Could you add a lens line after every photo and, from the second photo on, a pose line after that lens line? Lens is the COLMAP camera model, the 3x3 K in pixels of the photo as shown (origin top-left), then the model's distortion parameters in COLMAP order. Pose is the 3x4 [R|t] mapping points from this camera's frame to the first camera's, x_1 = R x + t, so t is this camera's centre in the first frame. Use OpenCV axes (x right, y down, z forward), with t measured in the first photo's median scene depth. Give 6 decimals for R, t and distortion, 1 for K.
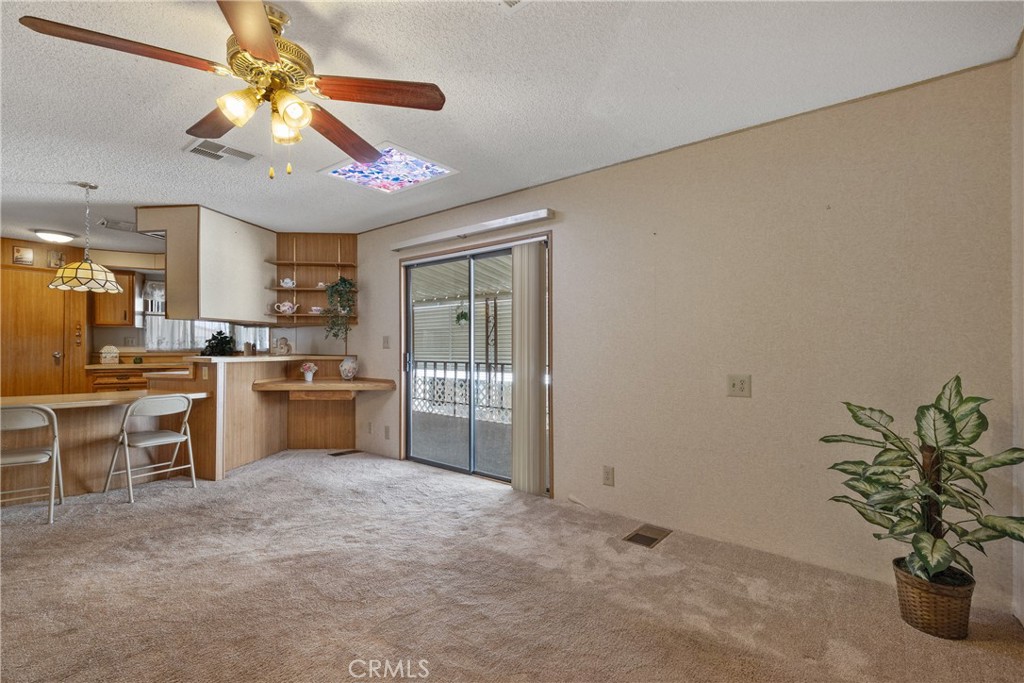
lens RADIAL K [[456.7, 0, 514.9], [0, 456.7, 347.2], [0, 0, 1]] dist [0.007089, -0.000763]
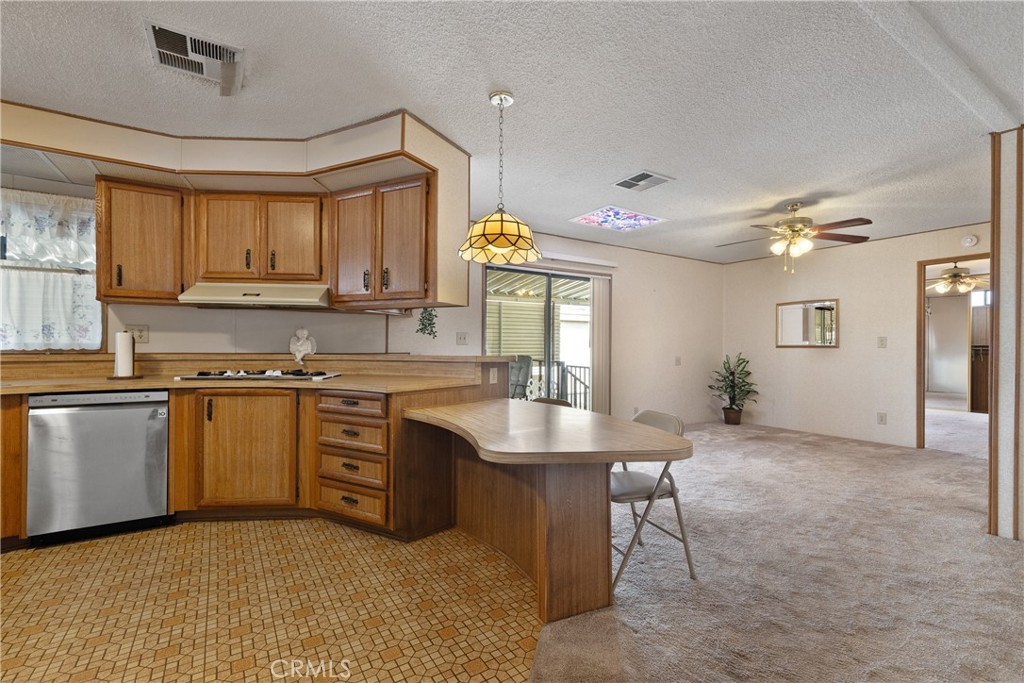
lens RADIAL K [[456.7, 0, 514.9], [0, 456.7, 347.2], [0, 0, 1]] dist [0.007089, -0.000763]
pose [[0.318746, -0.004250, 0.947831, -1.133395], [-0.004885, 0.999969, 0.006126, 0.000899], [-0.947827, -0.006583, 0.318716, 0.563874]]
